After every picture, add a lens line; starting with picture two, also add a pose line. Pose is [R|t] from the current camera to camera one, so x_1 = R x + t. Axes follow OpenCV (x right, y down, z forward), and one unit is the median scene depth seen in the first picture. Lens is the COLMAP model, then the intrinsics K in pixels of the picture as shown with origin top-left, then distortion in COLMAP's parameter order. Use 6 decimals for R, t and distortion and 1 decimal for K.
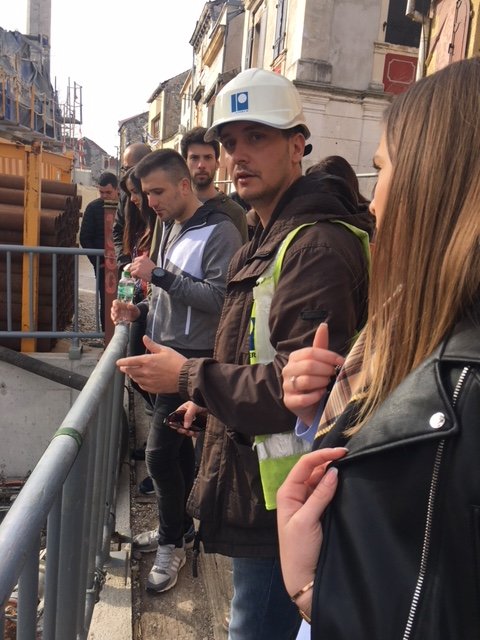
lens RADIAL K [[541.7, 0, 242.1], [0, 541.7, 323.2], [0, 0, 1]] dist [0.033341, -0.004999]
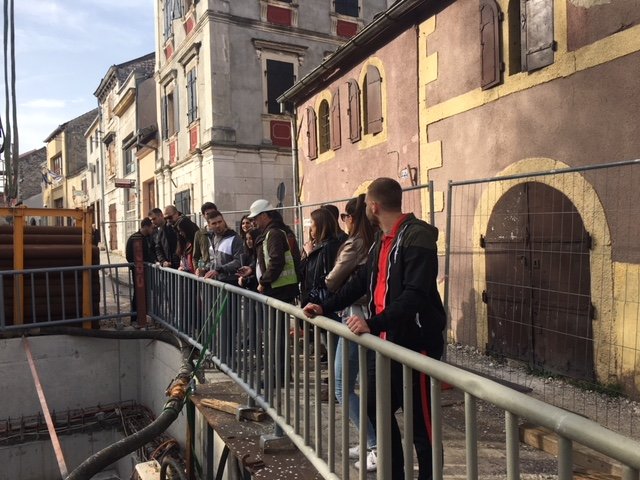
lens RADIAL K [[541.7, 0, 320.9], [0, 541.7, 240.4], [0, 0, 1]] dist [0.033341, -0.004999]
pose [[0.944679, -0.103028, 0.311394, -0.093863], [0.156946, 0.975632, -0.153330, 0.064777], [-0.288009, 0.193720, 0.937829, -0.340082]]
